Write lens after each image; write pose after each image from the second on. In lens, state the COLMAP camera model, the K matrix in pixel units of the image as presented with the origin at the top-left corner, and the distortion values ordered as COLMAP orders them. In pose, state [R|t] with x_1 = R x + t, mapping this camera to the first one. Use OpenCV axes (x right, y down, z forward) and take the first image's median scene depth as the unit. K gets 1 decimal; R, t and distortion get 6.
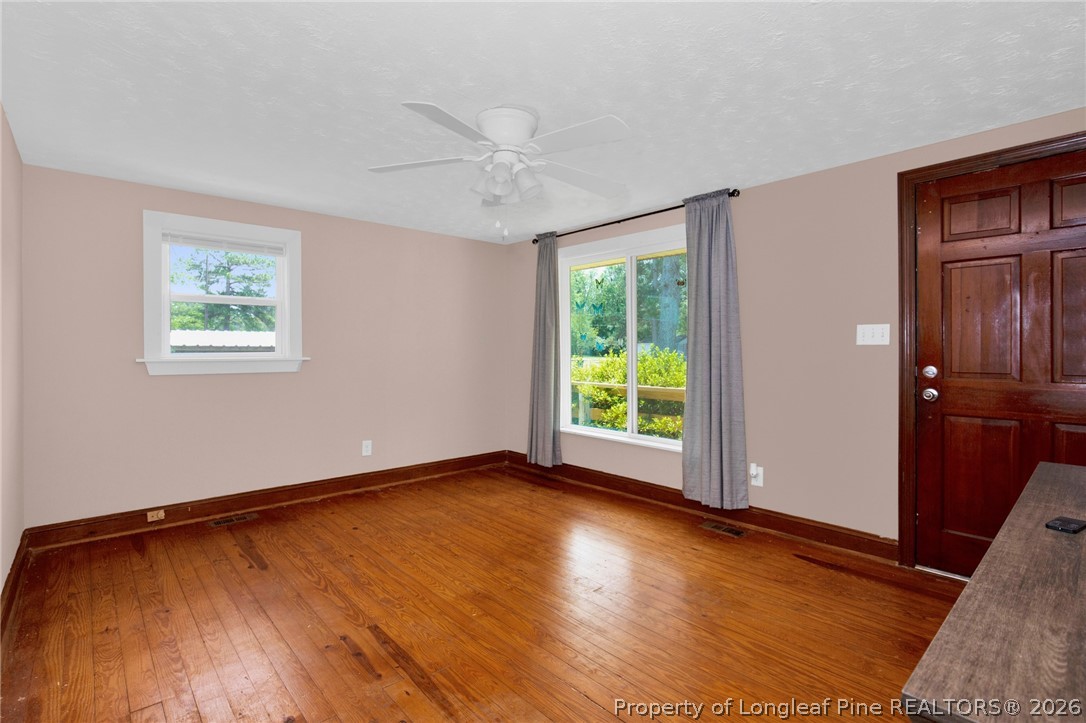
lens RADIAL K [[518.4, 0, 544.4], [0, 518.4, 355.0], [0, 0, 1]] dist [-0.020076, 0.000697]
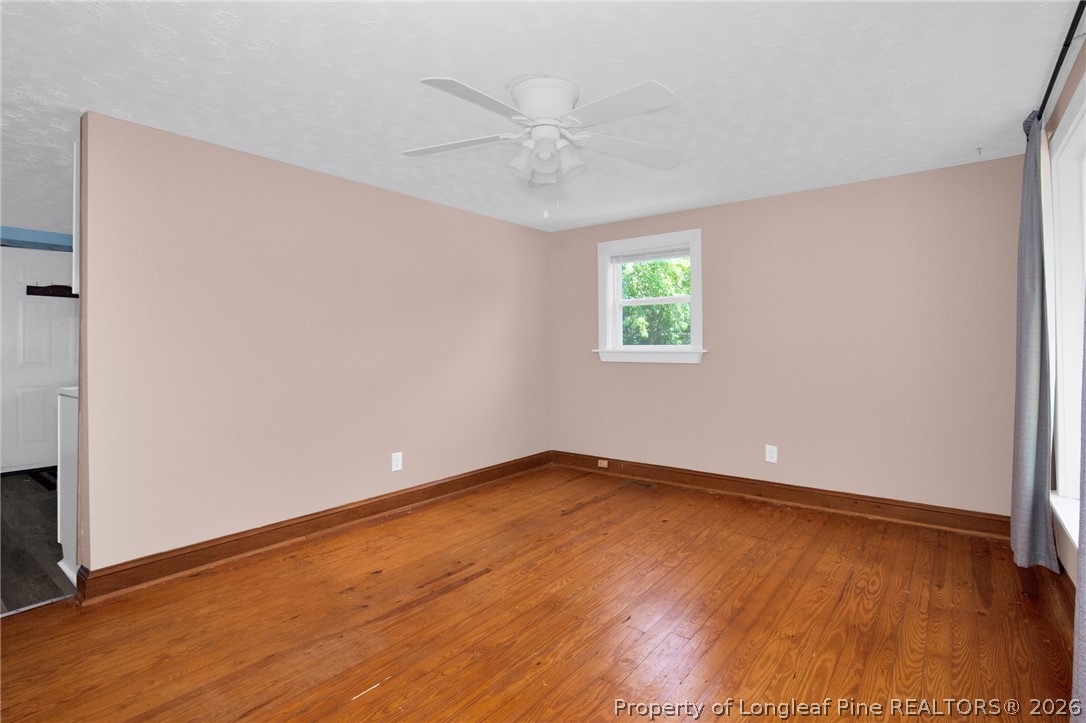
lens RADIAL K [[518.4, 0, 544.4], [0, 518.4, 355.0], [0, 0, 1]] dist [-0.020076, 0.000697]
pose [[0.171449, 0.017562, -0.985036, 0.622738], [-0.004926, 0.999844, 0.016969, -0.001976], [0.985181, 0.001943, 0.171509, 0.645963]]
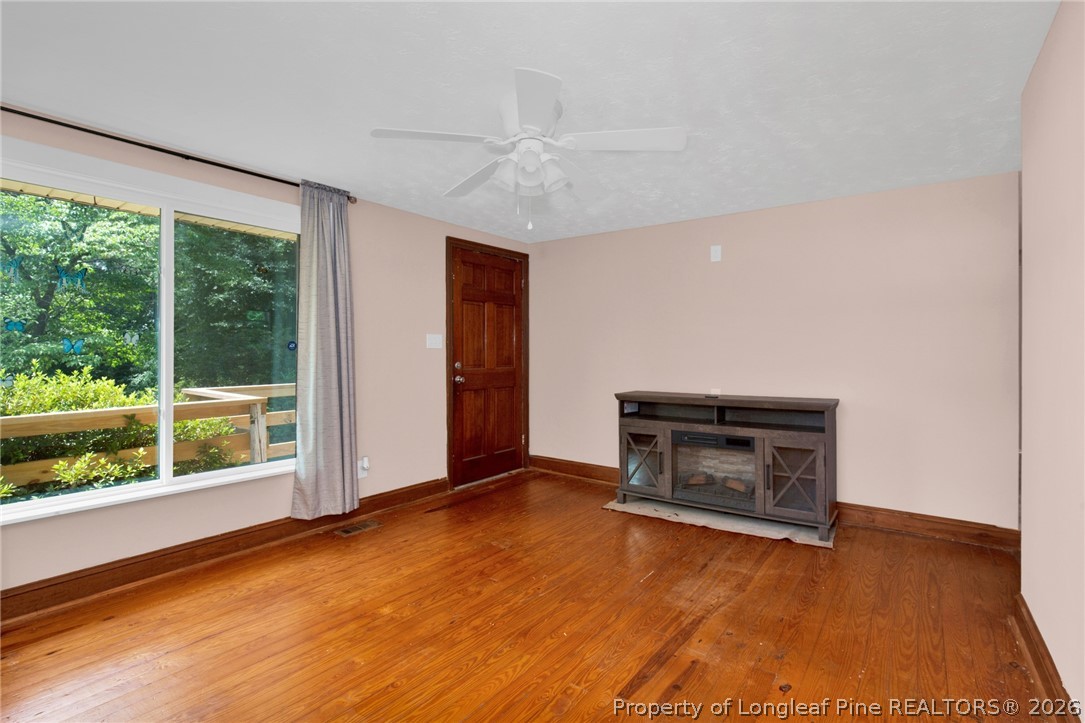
lens RADIAL K [[517.9, 0, 543.9], [0, 517.9, 355.0], [0, 0, 1]] dist [-0.020076, 0.000697]
pose [[-0.202197, -0.002933, 0.979340, -0.764732], [0.010040, 0.999937, 0.005067, -0.005247], [-0.979293, 0.010857, -0.202155, 0.896937]]
